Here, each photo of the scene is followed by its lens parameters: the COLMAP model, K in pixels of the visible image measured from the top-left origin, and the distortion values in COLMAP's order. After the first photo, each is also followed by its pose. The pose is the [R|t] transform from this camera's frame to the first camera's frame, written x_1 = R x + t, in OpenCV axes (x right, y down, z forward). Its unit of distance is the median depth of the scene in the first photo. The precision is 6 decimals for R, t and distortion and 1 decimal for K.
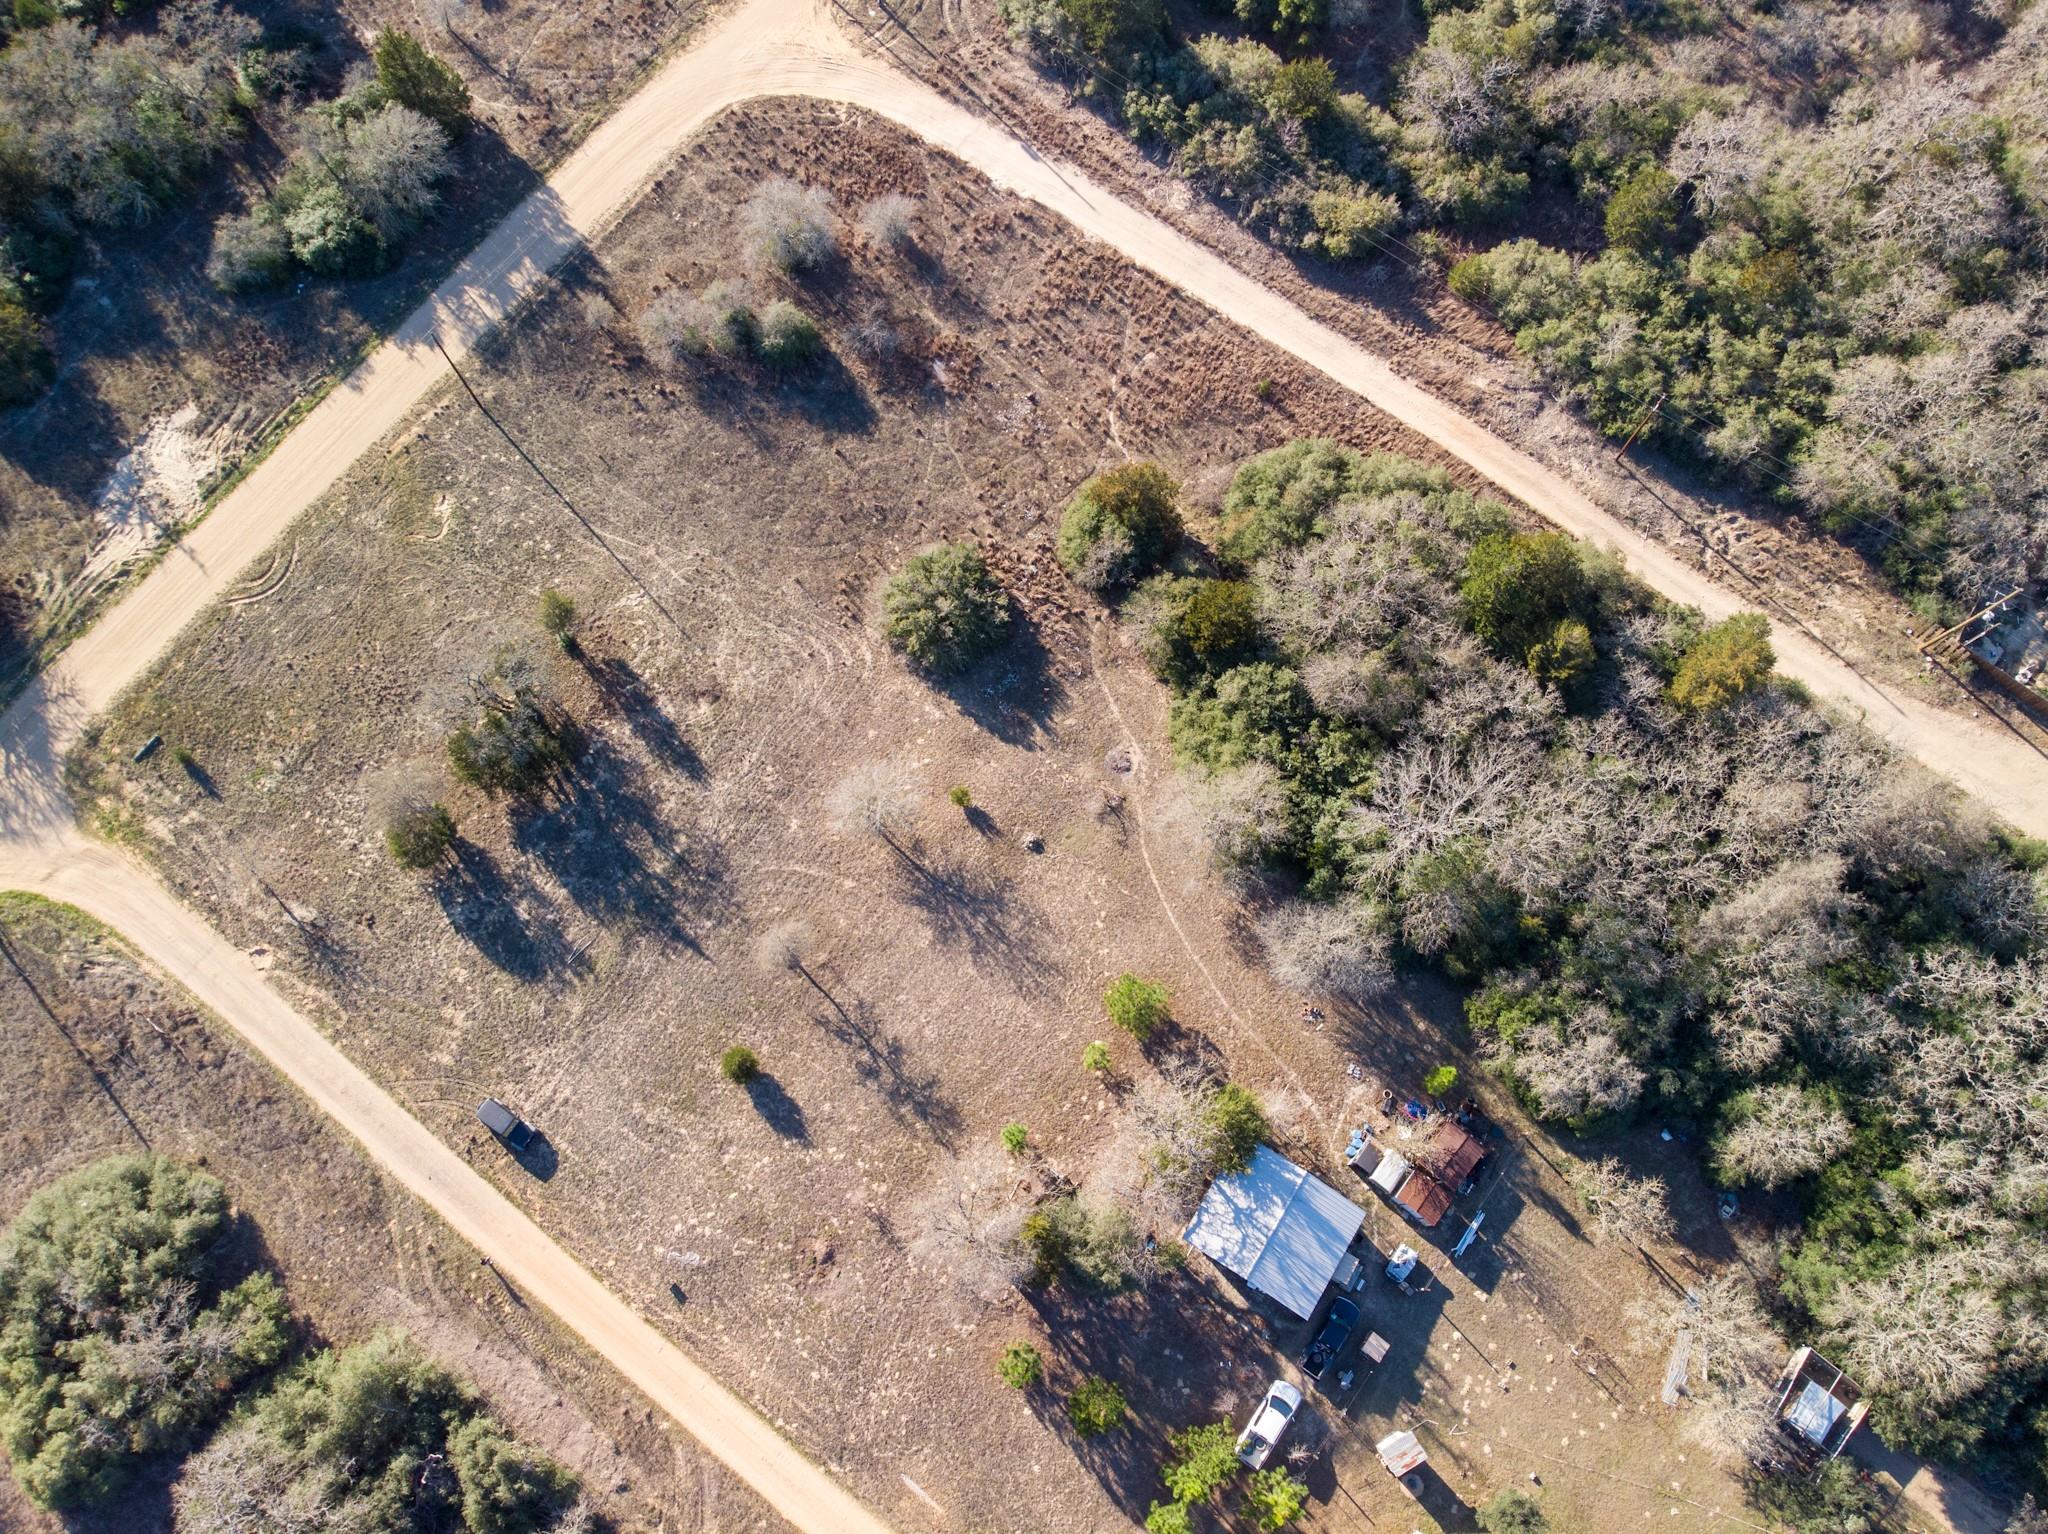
lens RADIAL K [[1504.2, 0, 1026.7], [0, 1504.2, 762.9], [0, 0, 1]] dist [-0.007575, 0.030256]
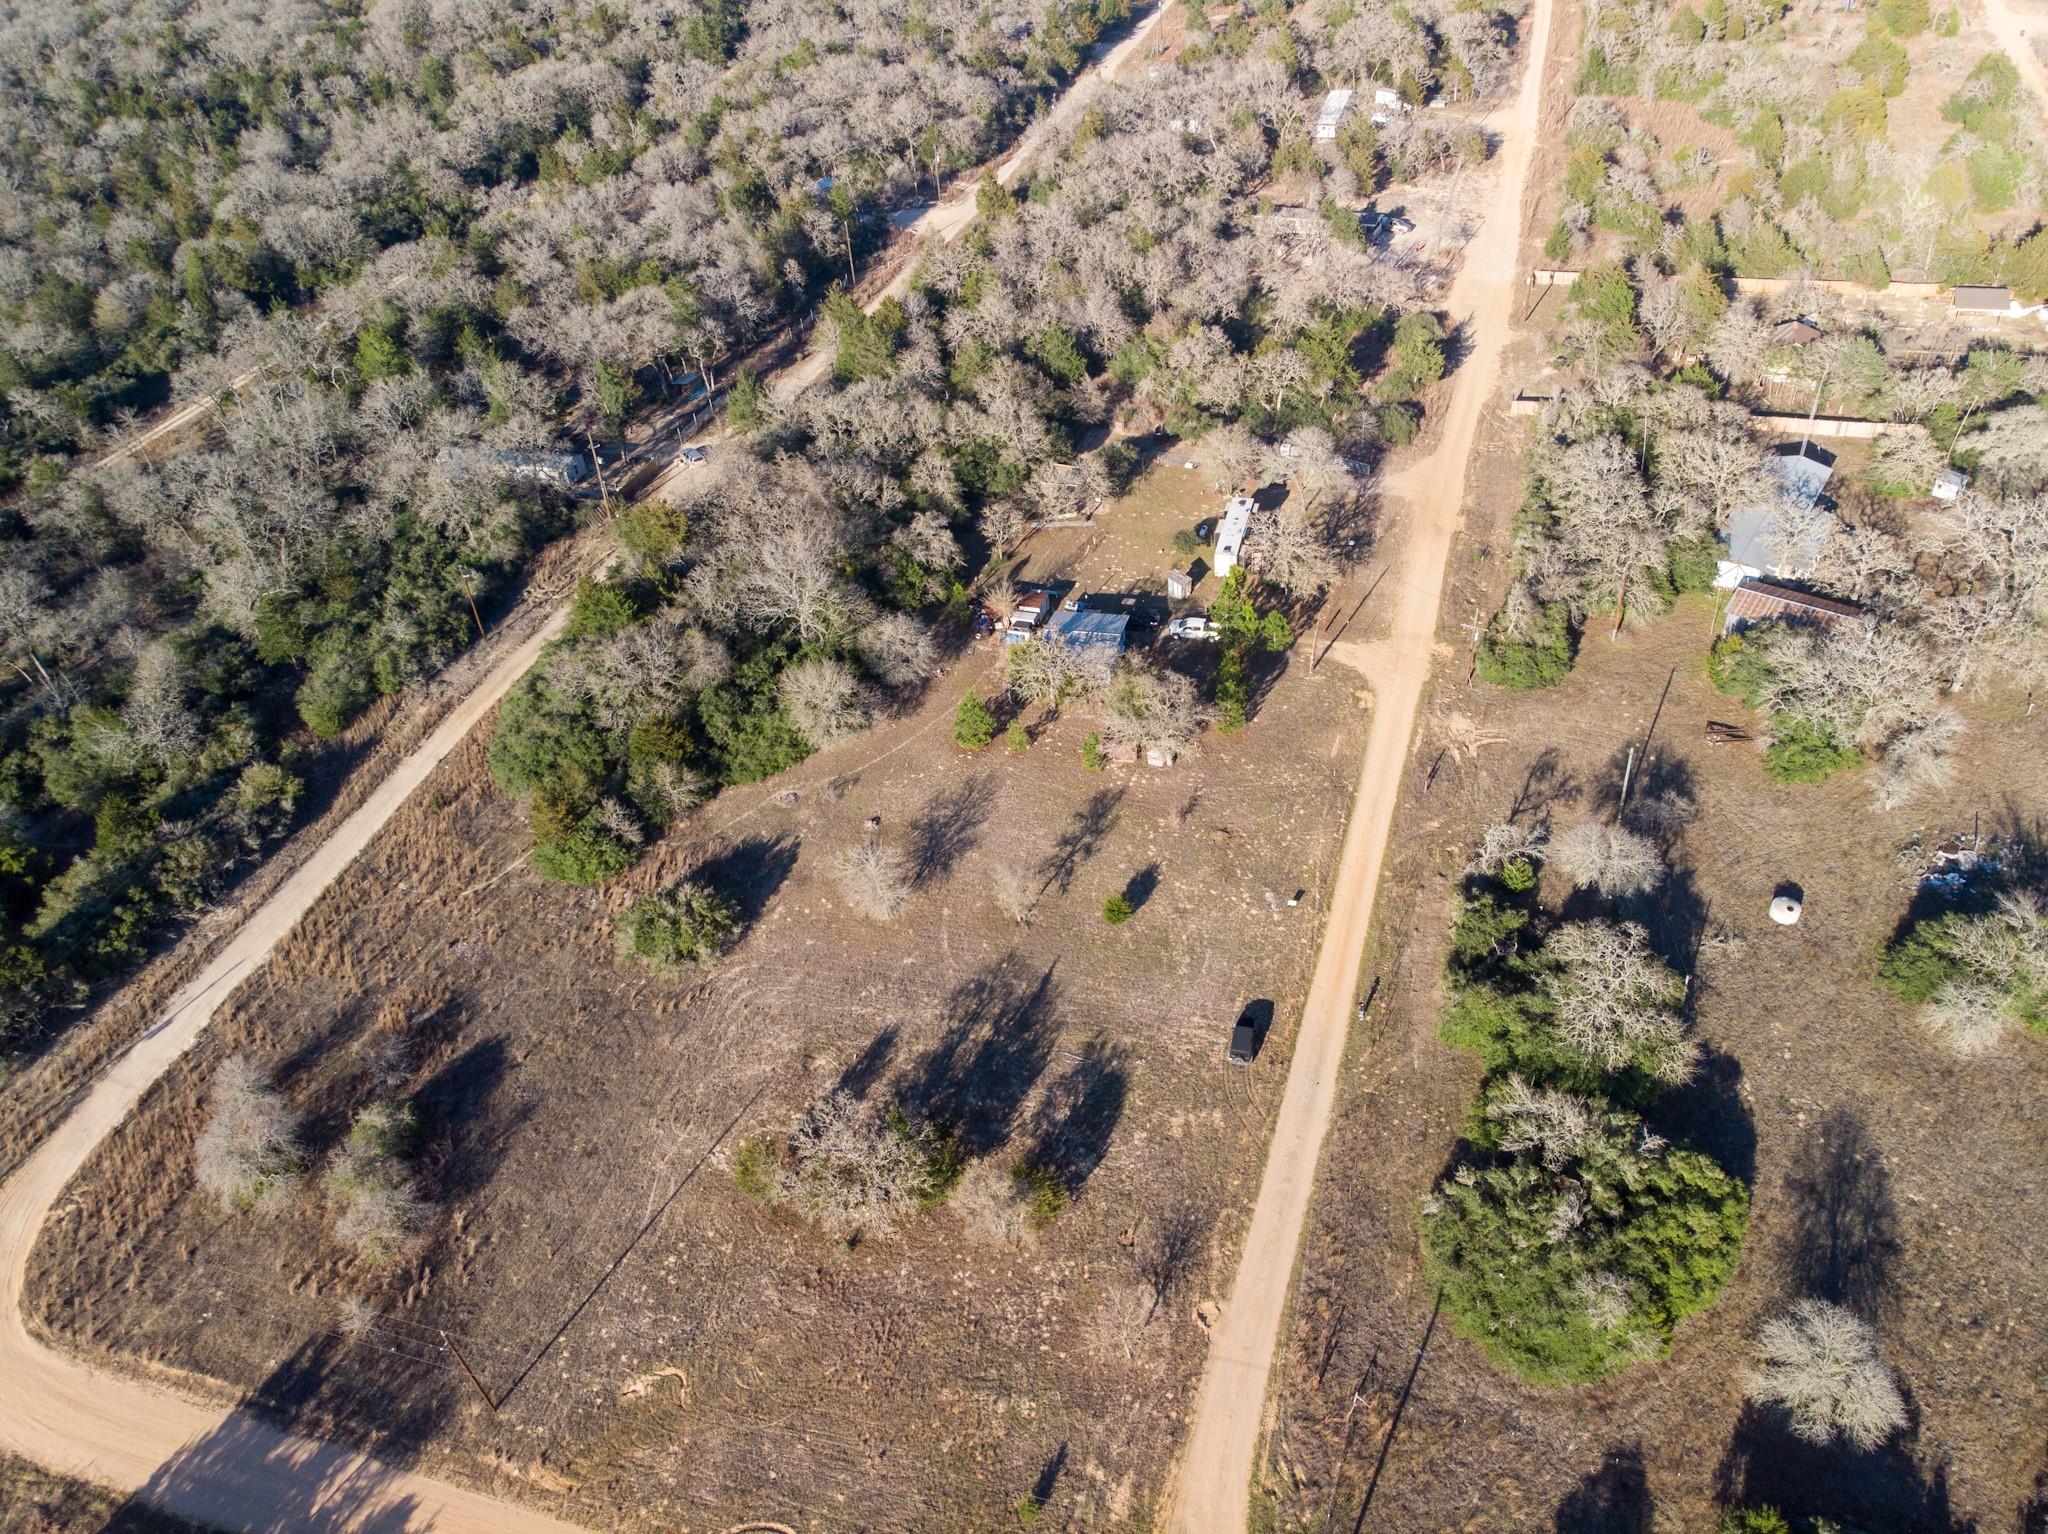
lens RADIAL K [[1502.1, 0, 1025.3], [0, 1502.1, 770.1], [0, 0, 1]] dist [0.005983, 0.007919]
pose [[-0.324455, -0.590444, 0.738989, -0.900764], [0.918766, -0.010933, 0.394651, -0.309953], [-0.224940, 0.807004, 0.546028, 0.248124]]
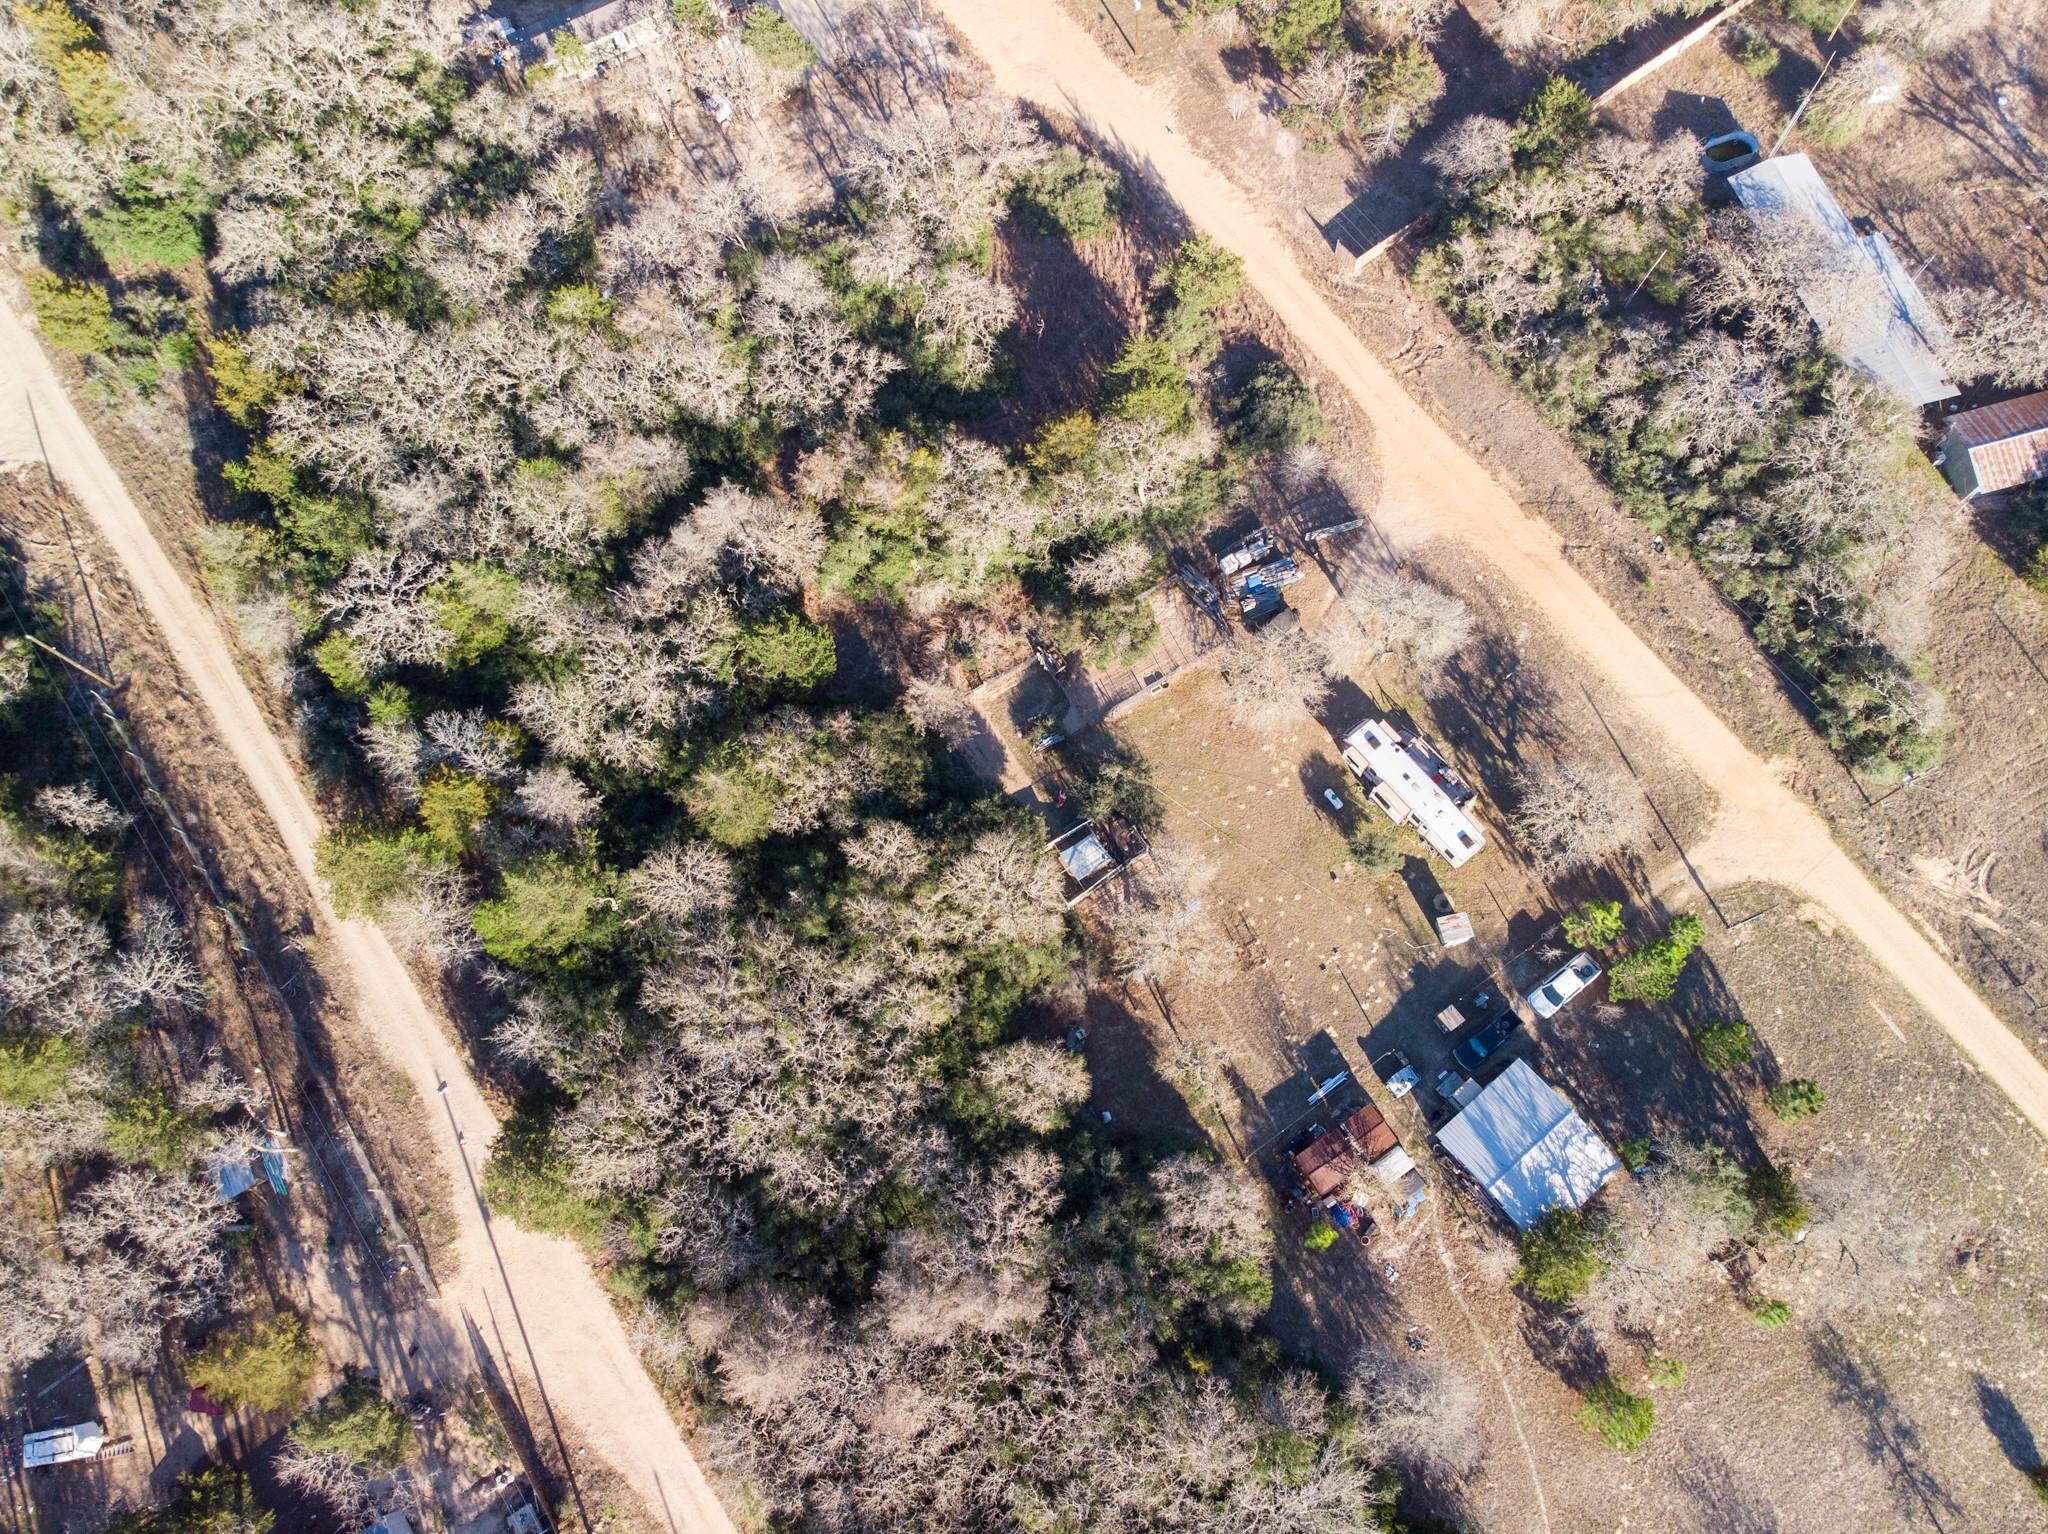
lens RADIAL K [[1484.8, 0, 1025.7], [0, 1484.8, 773.5], [0, 0, 1]] dist [0.005227, 0.006592]
pose [[-0.955754, -0.272390, 0.111077, 0.393311], [0.285986, -0.771949, 0.567720, -0.146826], [-0.068896, 0.574367, 0.815693, 0.042333]]
